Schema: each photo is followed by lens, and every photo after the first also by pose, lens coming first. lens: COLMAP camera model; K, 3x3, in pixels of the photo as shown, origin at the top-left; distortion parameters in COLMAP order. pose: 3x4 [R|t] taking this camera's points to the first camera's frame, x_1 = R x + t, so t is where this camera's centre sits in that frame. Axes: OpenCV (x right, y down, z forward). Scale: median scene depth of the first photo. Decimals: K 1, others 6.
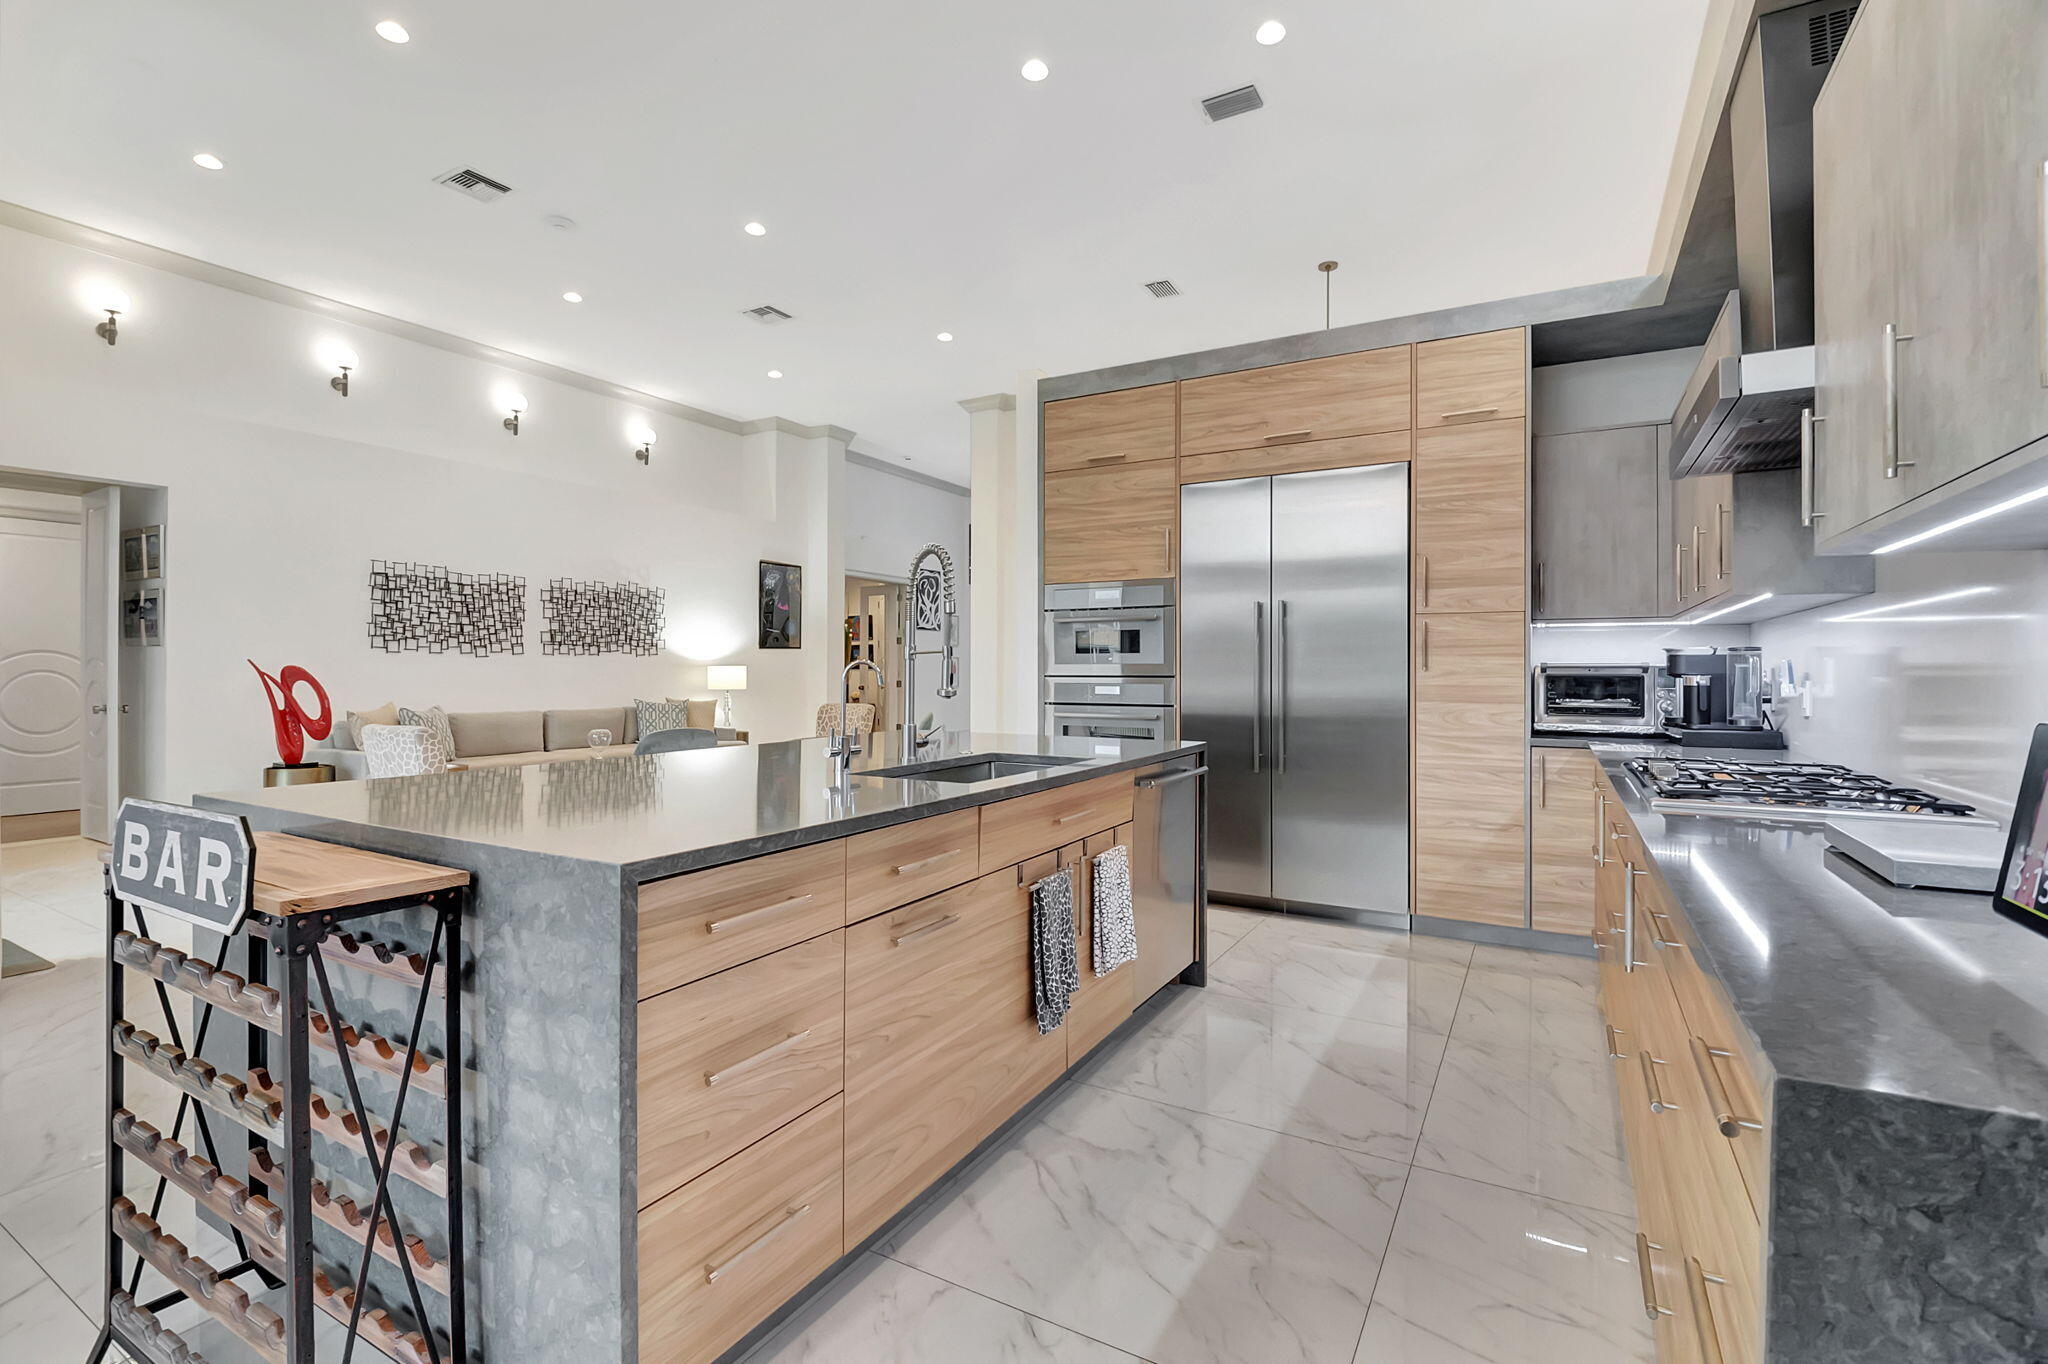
lens RADIAL K [[925.9, 0, 1035.7], [0, 925.9, 663.1], [0, 0, 1]] dist [-0.010439, -0.003549]
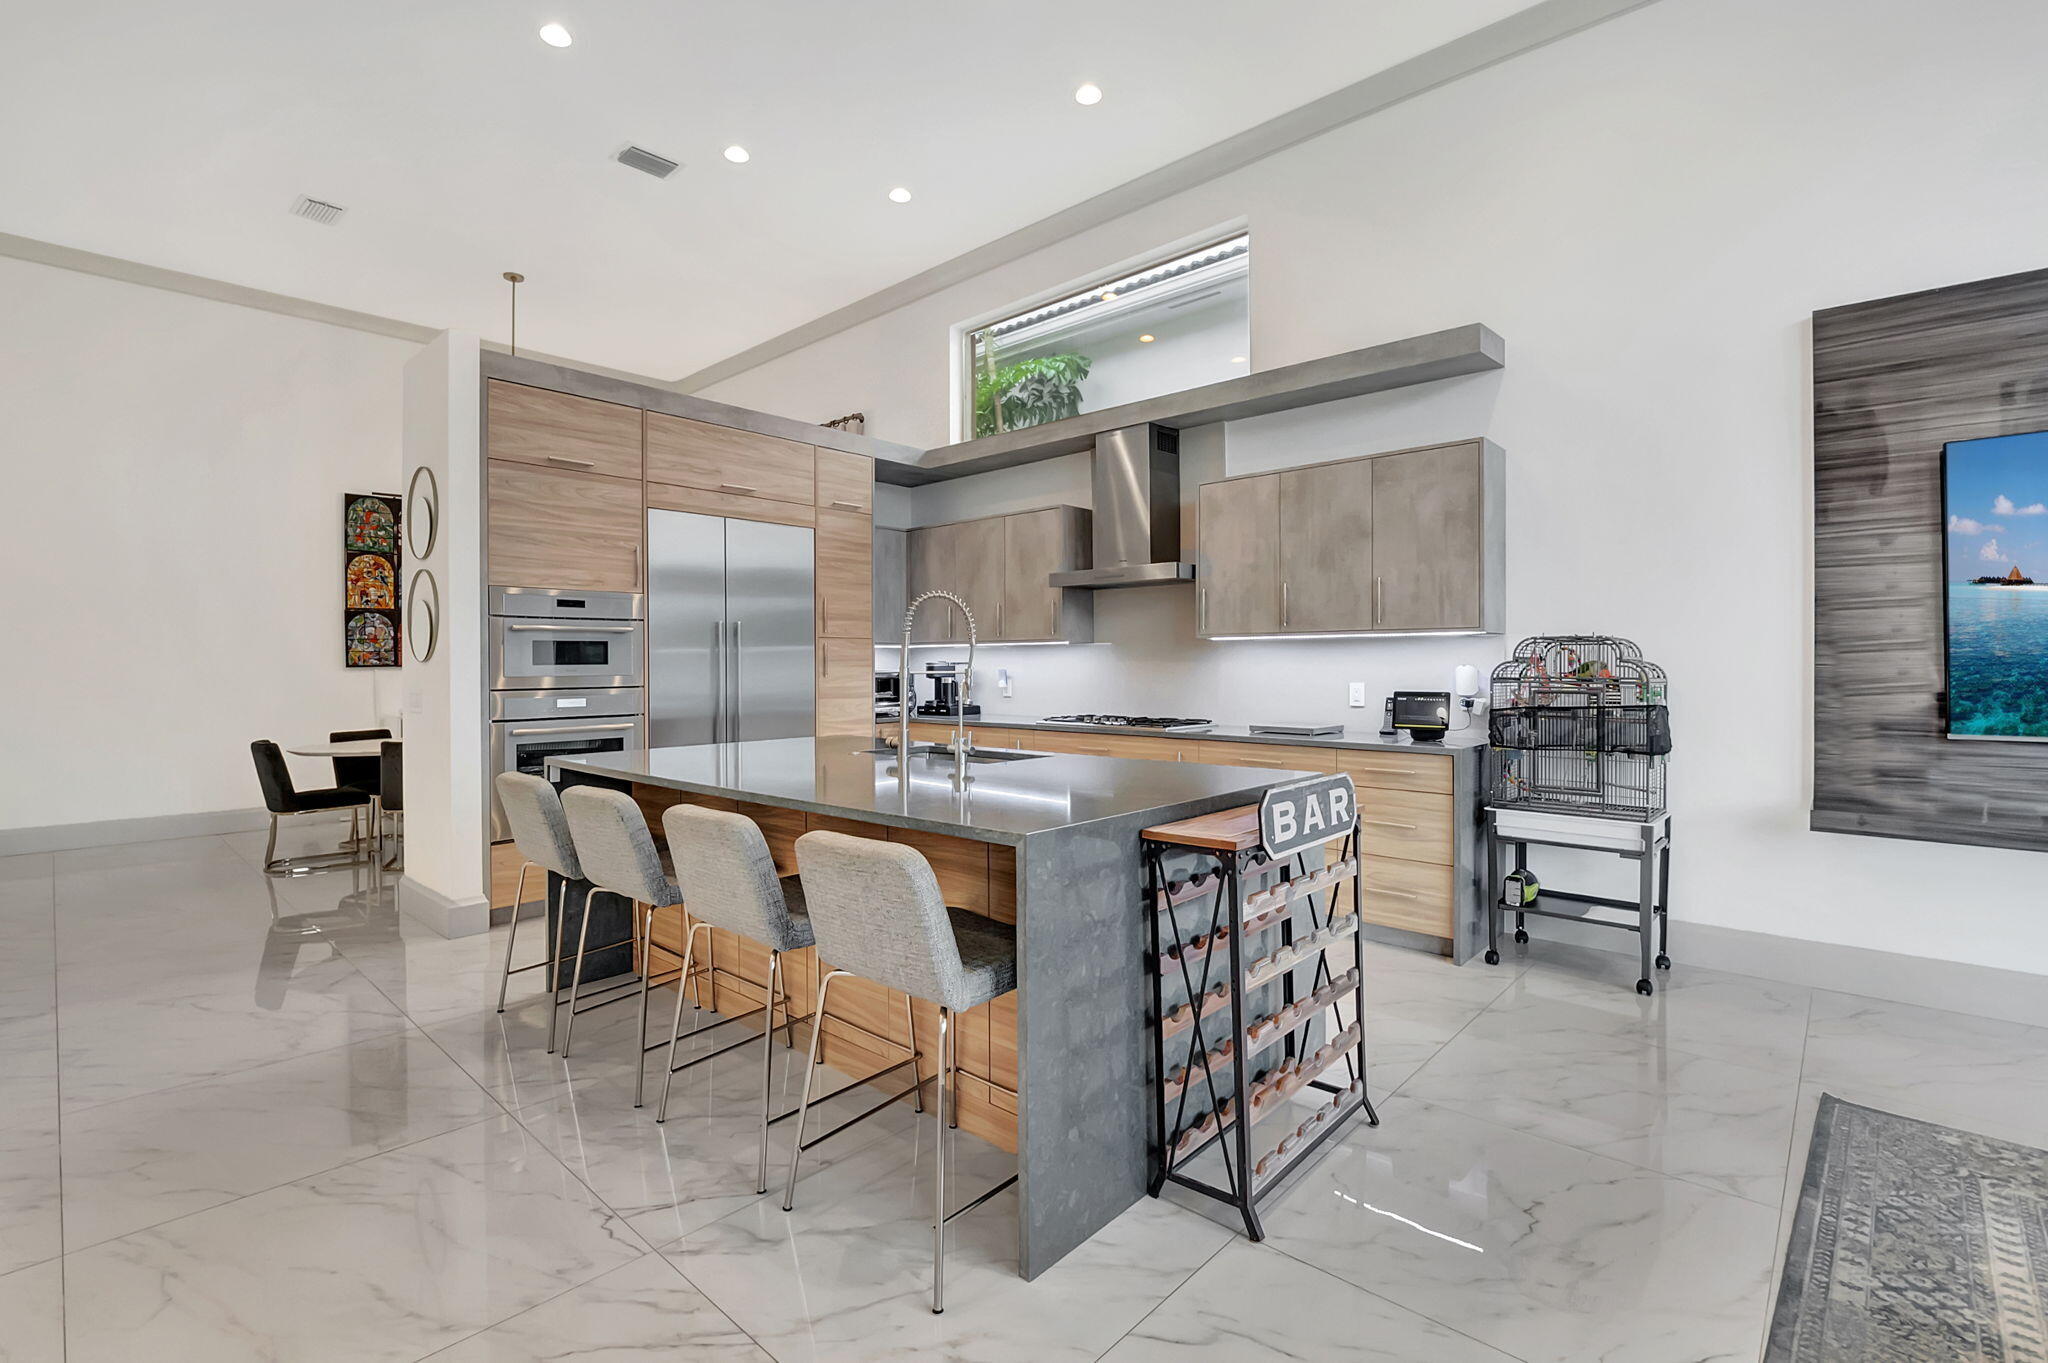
lens RADIAL K [[925.9, 0, 1025.6], [0, 925.9, 653.3], [0, 0, 1]] dist [-0.010439, -0.003549]
pose [[0.225428, 0.008706, 0.974221, -0.905174], [-0.004366, 0.999959, -0.007926, -0.019390], [-0.974250, -0.002467, 0.225457, 0.379383]]
